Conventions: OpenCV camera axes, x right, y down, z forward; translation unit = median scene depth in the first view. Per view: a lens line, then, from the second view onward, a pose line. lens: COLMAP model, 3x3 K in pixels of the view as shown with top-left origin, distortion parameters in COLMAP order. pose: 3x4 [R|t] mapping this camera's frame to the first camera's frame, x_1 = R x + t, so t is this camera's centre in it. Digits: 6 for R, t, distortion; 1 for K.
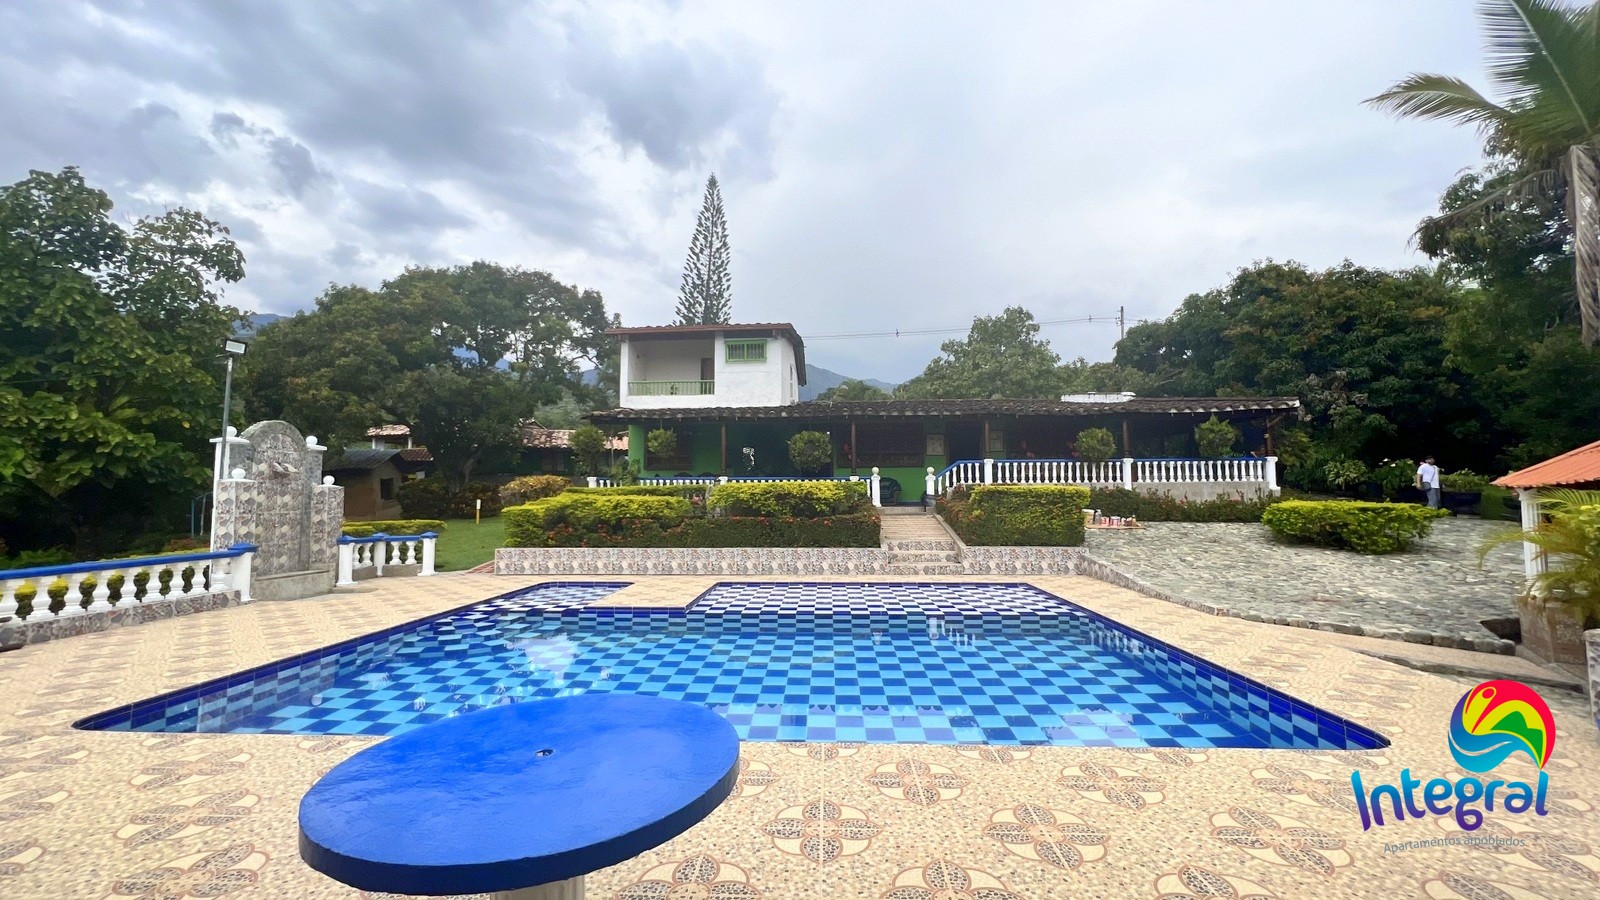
lens RADIAL K [[641.3, 0, 798.0], [0, 641.3, 446.9], [0, 0, 1]] dist [-0.003394, -0.000023]
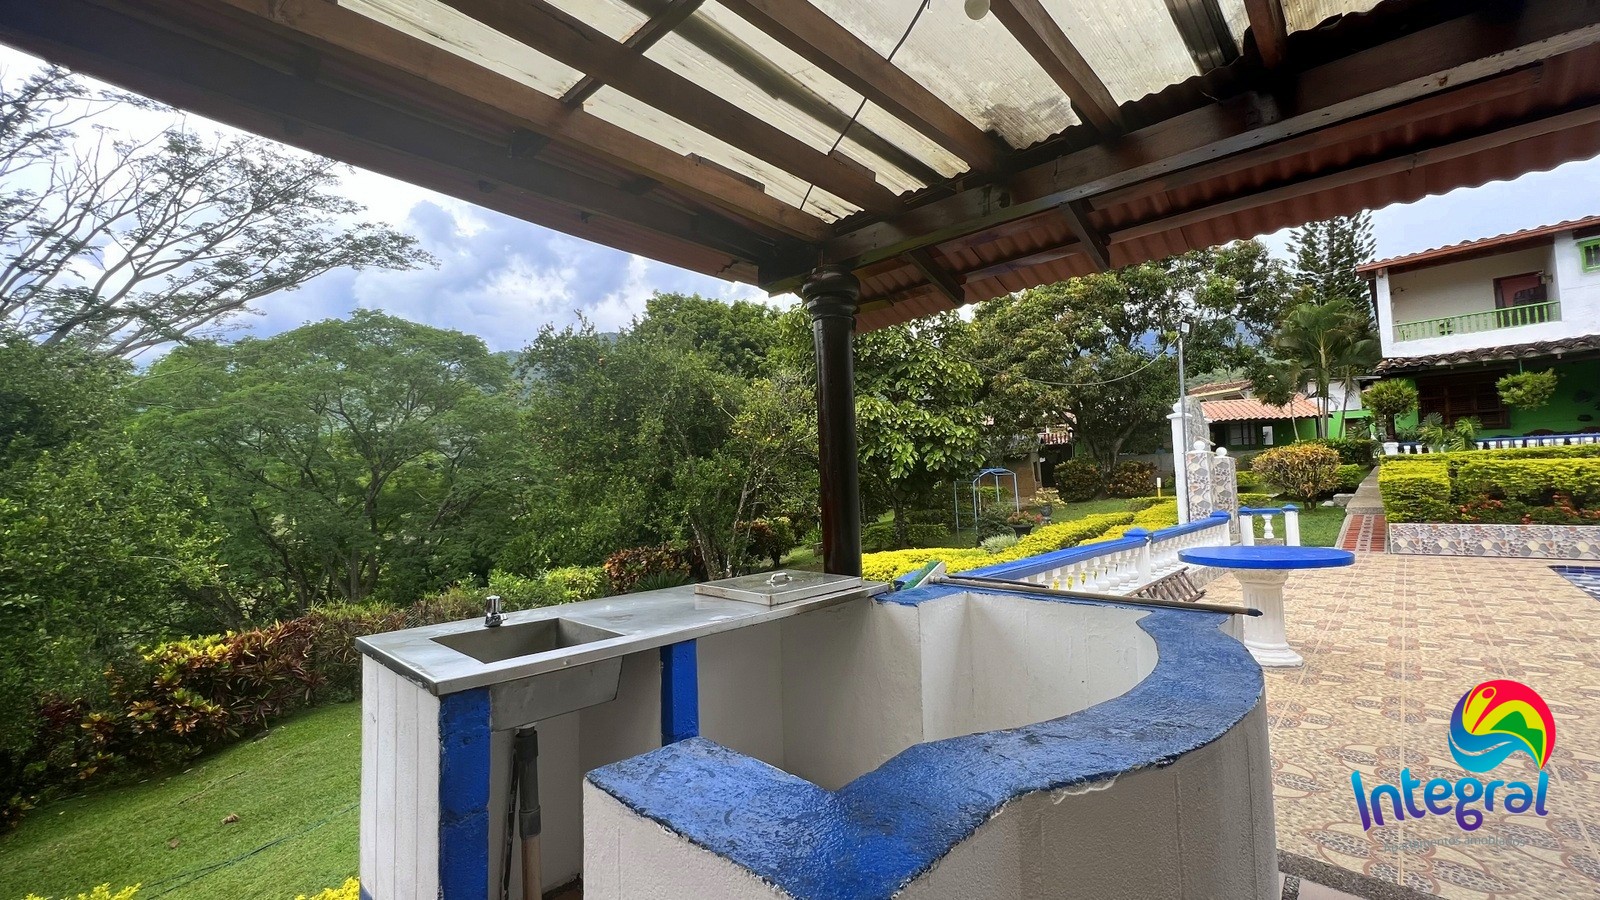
lens RADIAL K [[649.6, 0, 801.1], [0, 649.6, 447.4], [0, 0, 1]] dist [-0.003838, -0.000323]
pose [[0.752145, -0.058760, -0.656373, -0.374604], [0.074573, 0.997208, -0.003818, -0.000382], [0.654765, -0.046076, 0.754427, -0.139528]]
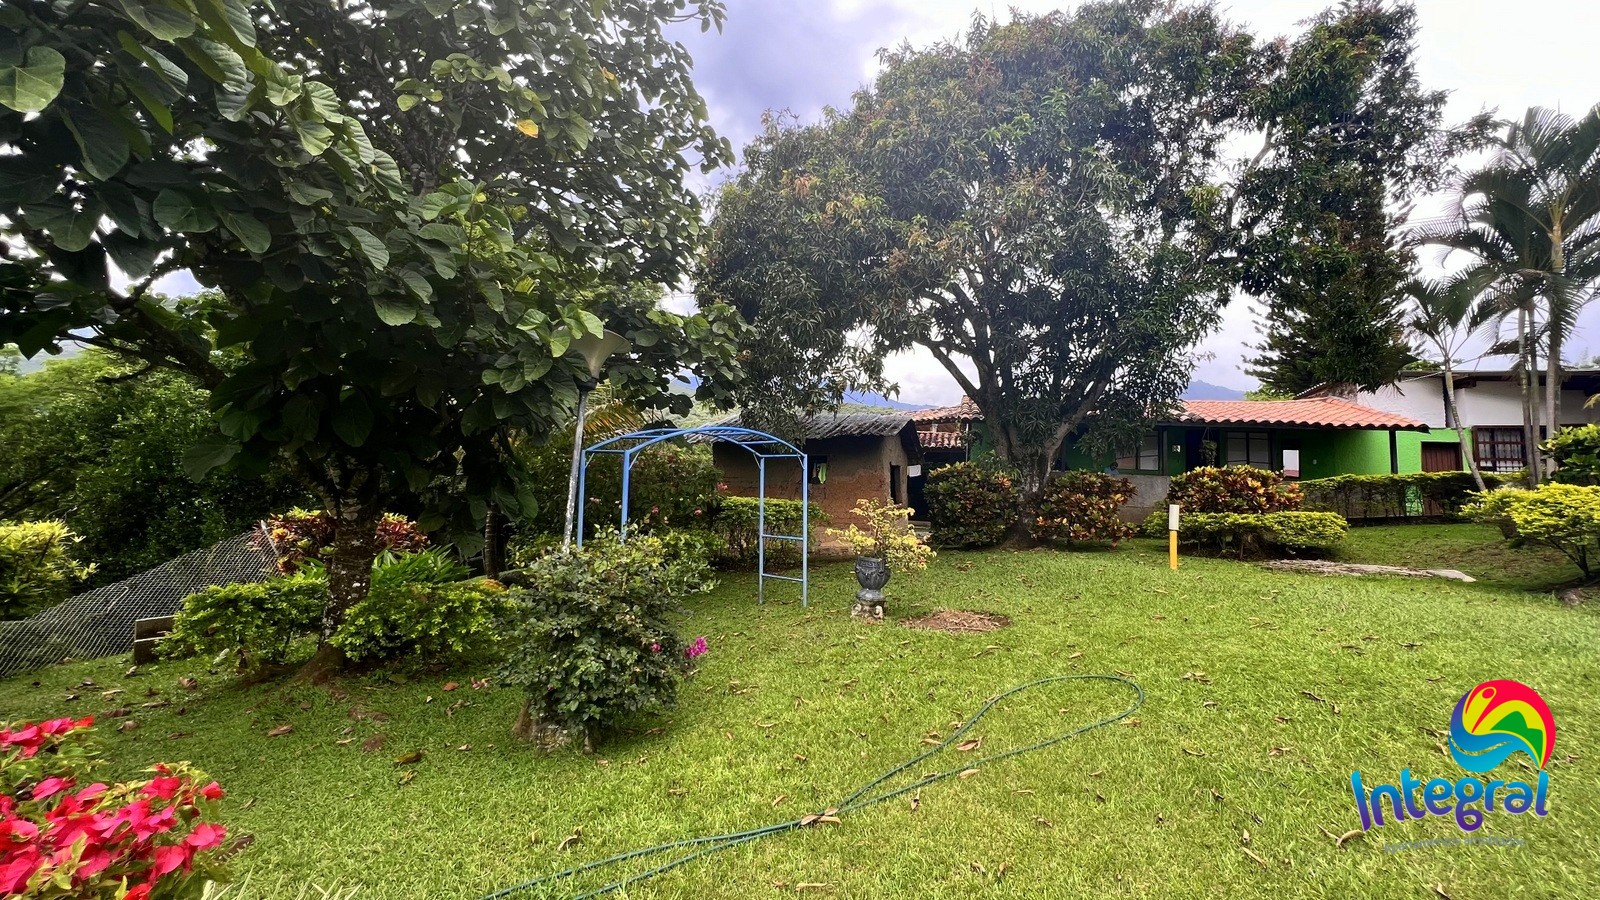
lens RADIAL K [[641.3, 0, 798.6], [0, 641.3, 444.7], [0, 0, 1]] dist [-0.003394, -0.000023]
pose [[0.841396, 0.000426, -0.540419, -0.699627], [-0.027695, 0.998720, -0.042332, 0.099377], [0.539709, 0.050585, 0.840330, 0.819428]]
